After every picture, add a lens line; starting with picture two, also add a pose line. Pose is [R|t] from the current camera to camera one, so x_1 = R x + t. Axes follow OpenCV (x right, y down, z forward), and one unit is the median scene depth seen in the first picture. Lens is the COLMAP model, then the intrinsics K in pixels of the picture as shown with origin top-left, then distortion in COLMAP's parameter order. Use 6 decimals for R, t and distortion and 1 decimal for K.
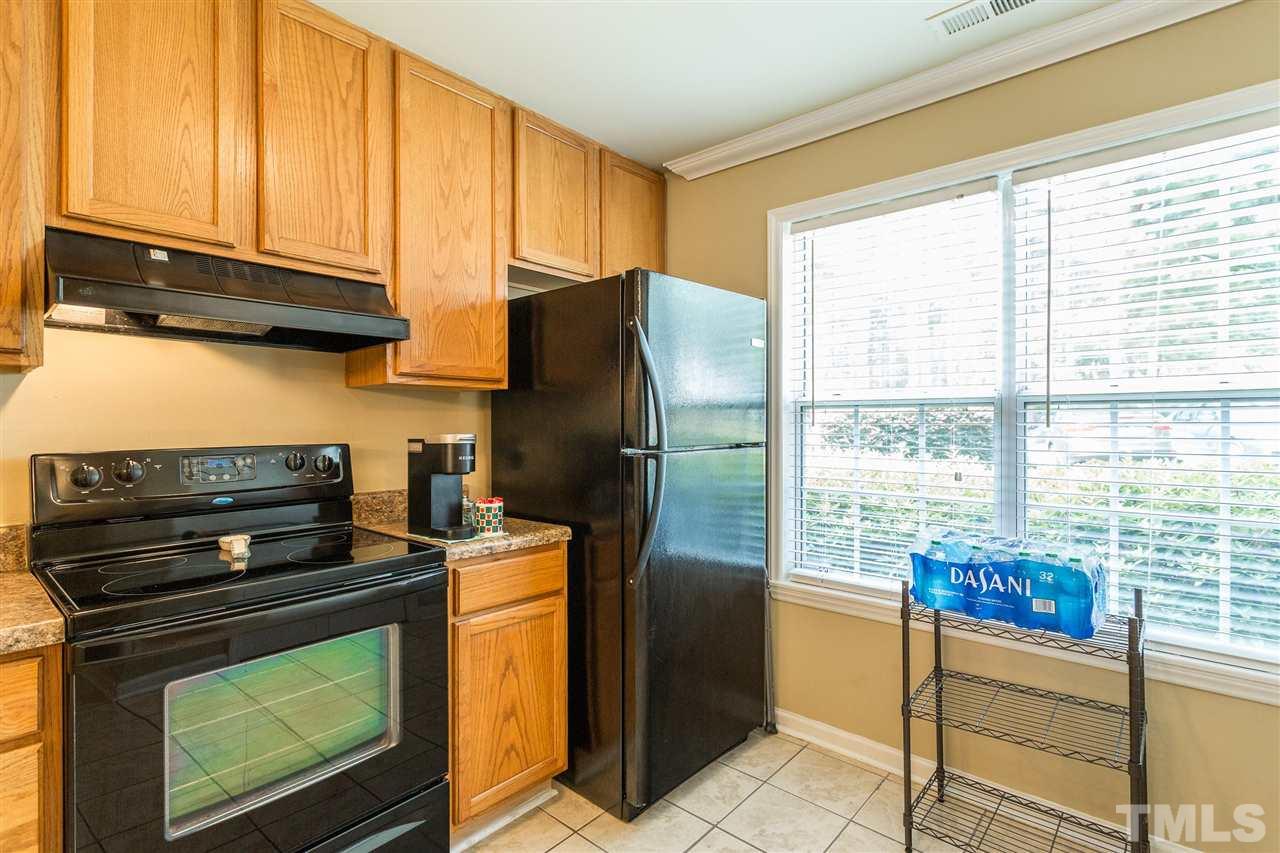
lens RADIAL K [[606.6, 0, 635.1], [0, 606.6, 423.2], [0, 0, 1]] dist [0.000164, -0.000735]
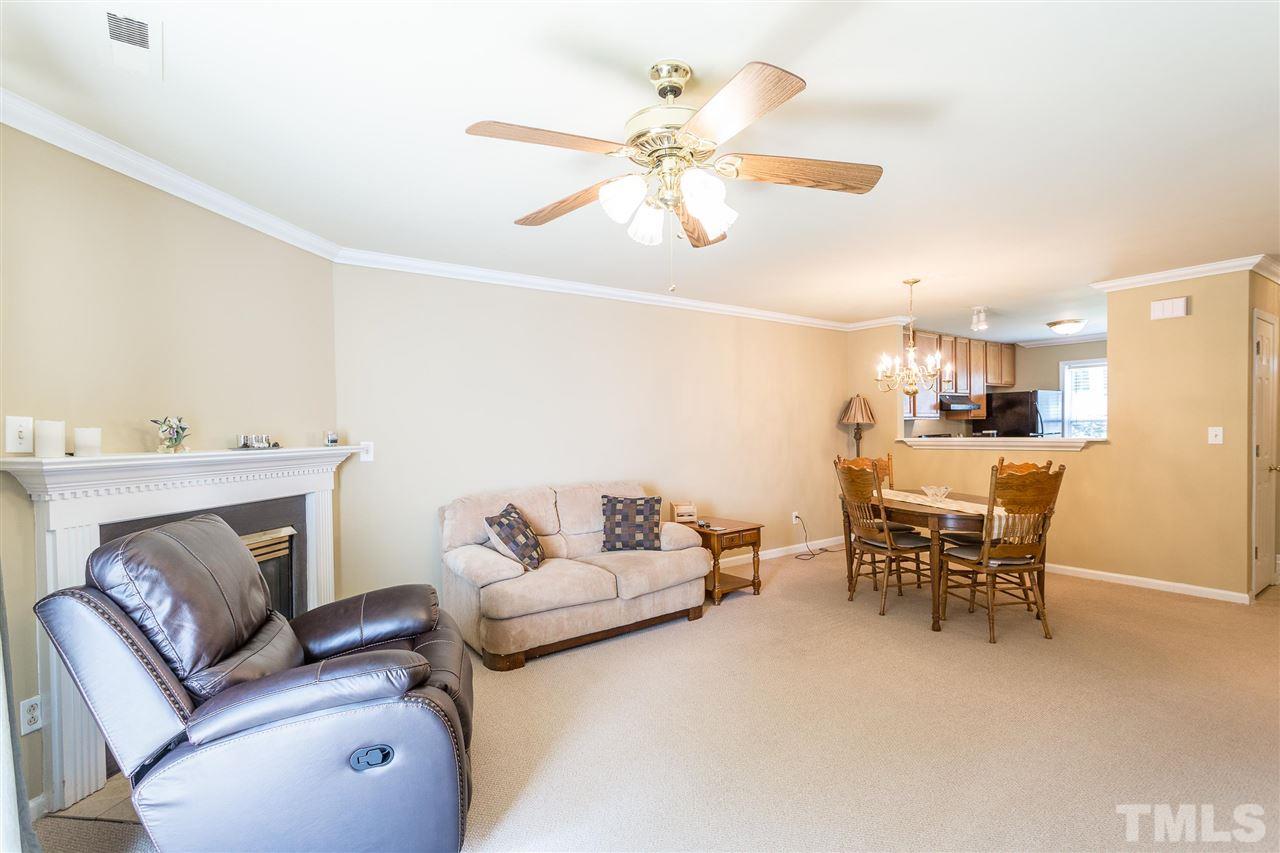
lens RADIAL K [[601.8, 0, 639.9], [0, 601.8, 438.7], [0, 0, 1]] dist [0.001527, 0.000359]
pose [[0.976962, -0.012086, -0.213070, -1.460767], [0.015326, 0.999791, 0.013559, -0.018617], [0.212861, -0.016512, 0.976943, -2.972170]]
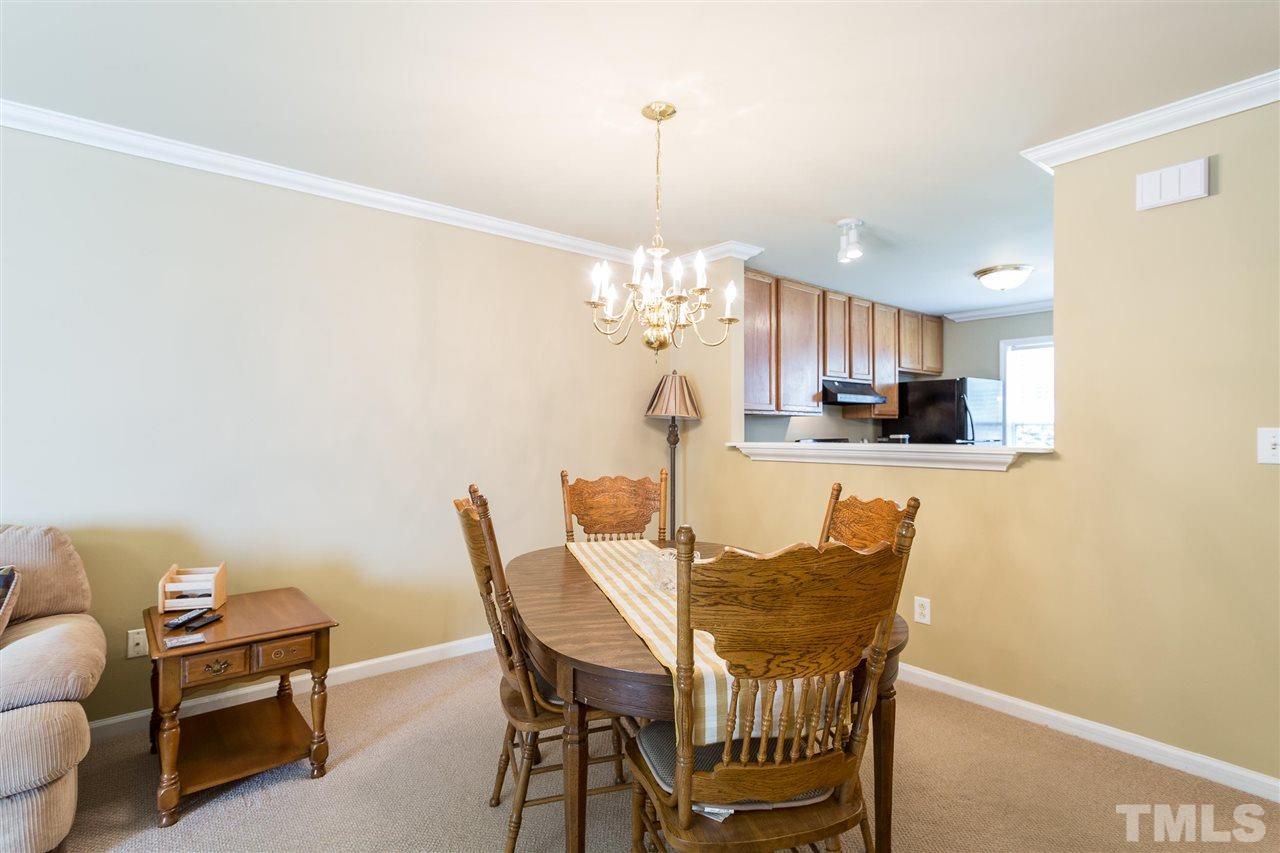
lens RADIAL K [[617.3, 0, 642.5], [0, 617.3, 426.7], [0, 0, 1]] dist [-0.001447, -0.000488]
pose [[0.987026, 0.001322, -0.160552, -0.854420], [-0.003028, 0.999942, -0.010379, 0.010505], [0.160529, 0.010730, 0.986973, -1.758430]]
